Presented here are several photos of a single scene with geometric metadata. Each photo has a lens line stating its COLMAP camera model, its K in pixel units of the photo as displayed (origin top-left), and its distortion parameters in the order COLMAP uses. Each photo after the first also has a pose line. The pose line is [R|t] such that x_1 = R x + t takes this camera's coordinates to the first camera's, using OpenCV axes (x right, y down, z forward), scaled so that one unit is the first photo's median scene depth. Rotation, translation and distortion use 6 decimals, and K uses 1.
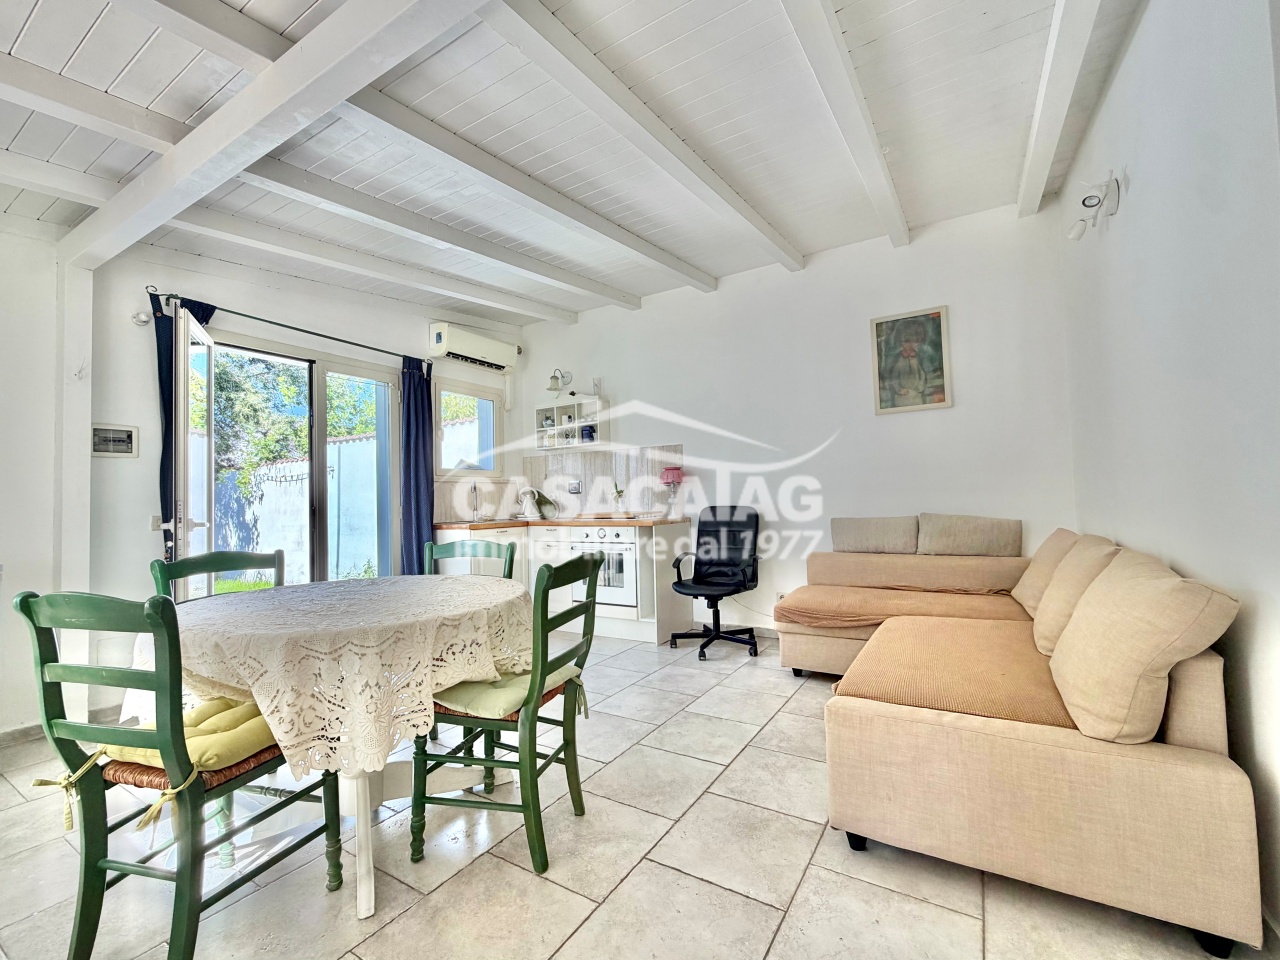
lens RADIAL K [[567.3, 0, 635.2], [0, 567.3, 481.1], [0, 0, 1]] dist [0.004290, -0.001420]
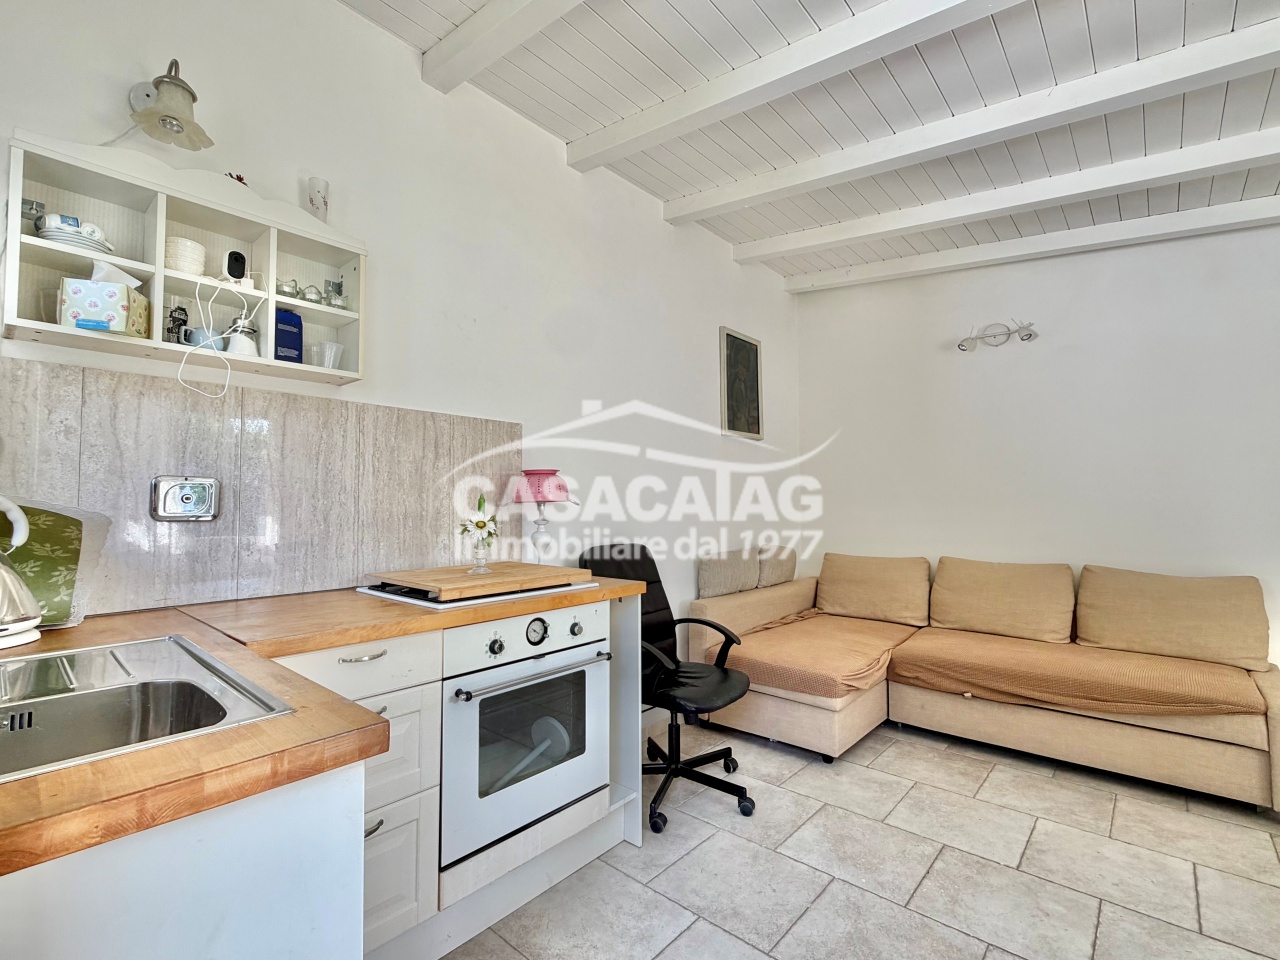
lens RADIAL K [[595.9, 0, 636.7], [0, 595.9, 474.7], [0, 0, 1]] dist [0.005548, -0.001074]
pose [[0.151413, 0.073245, 0.985753, -0.568137], [-0.030595, 0.997120, -0.069390, 0.015909], [-0.987997, -0.019653, 0.153218, 1.107117]]
